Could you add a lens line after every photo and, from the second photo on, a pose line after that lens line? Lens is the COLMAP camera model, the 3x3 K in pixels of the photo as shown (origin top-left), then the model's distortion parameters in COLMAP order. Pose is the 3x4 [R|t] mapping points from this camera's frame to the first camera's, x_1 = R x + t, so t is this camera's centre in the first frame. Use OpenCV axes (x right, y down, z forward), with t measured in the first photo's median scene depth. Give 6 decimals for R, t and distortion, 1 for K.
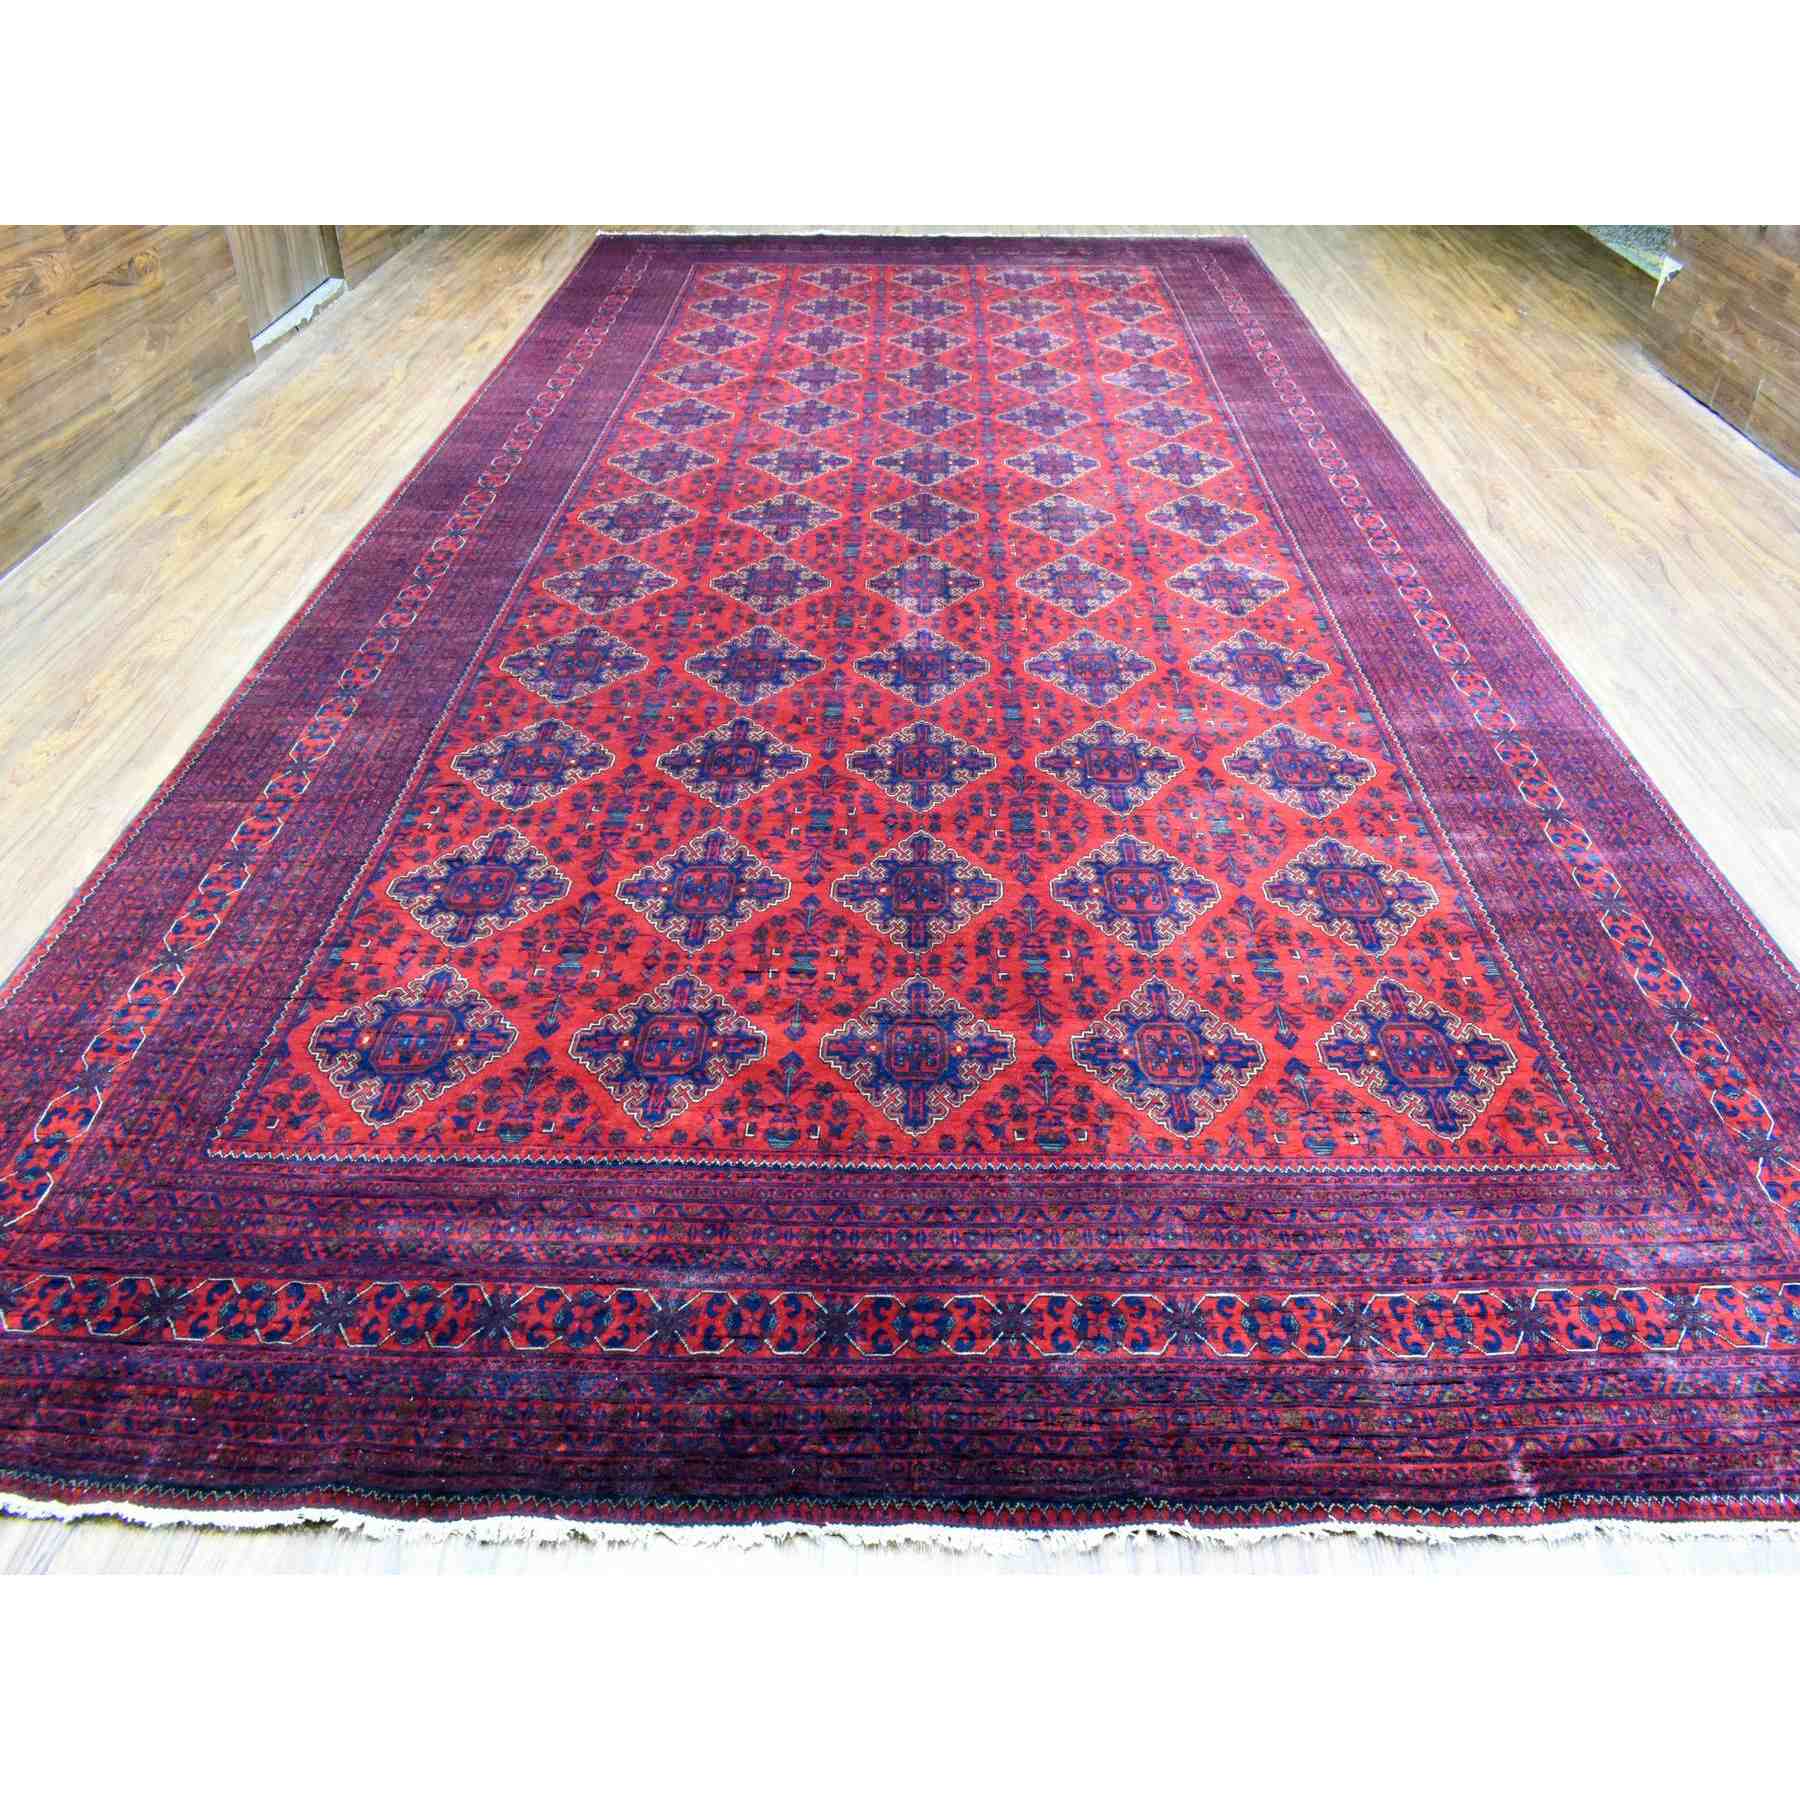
lens RADIAL K [[1305.4, 0, 900.0], [0, 1305.4, 900.0], [0, 0, 1]] dist [-0.031312, 0.024995]
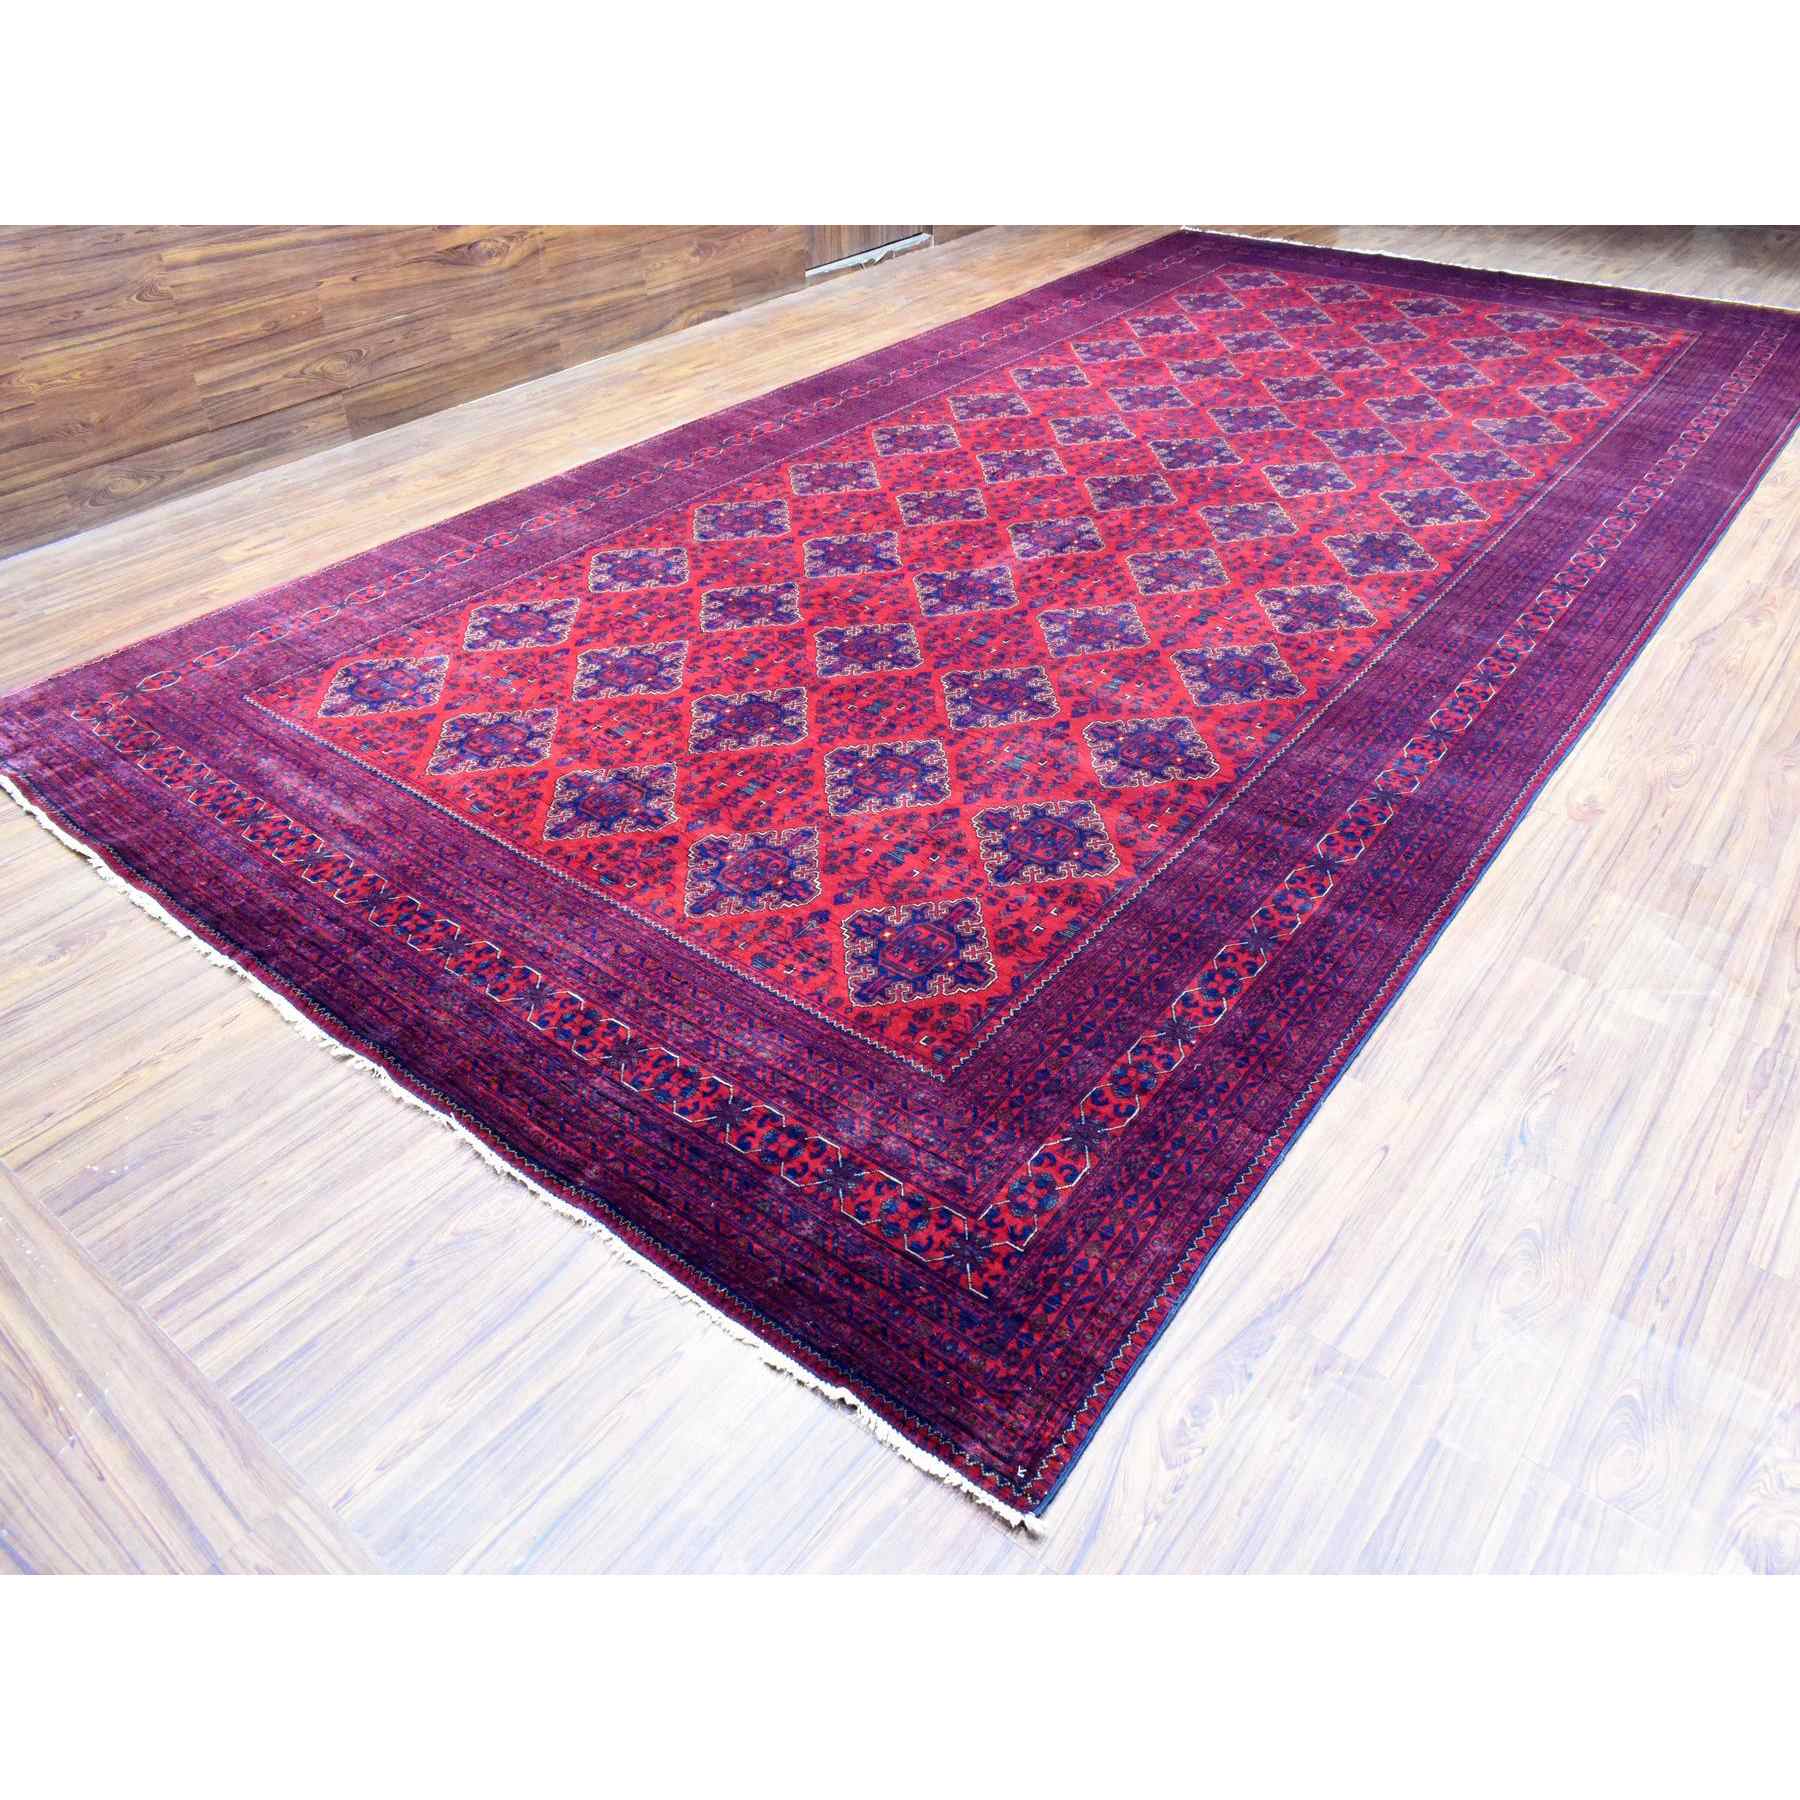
lens RADIAL K [[1305.4, 0, 900.0], [0, 1305.4, 900.0], [0, 0, 1]] dist [-0.031312, 0.024995]
pose [[0.792927, 0.363796, -0.488794, 0.671664], [-0.369045, 0.925060, 0.089829, -0.011041], [0.484843, 0.109159, 0.867762, 0.016485]]
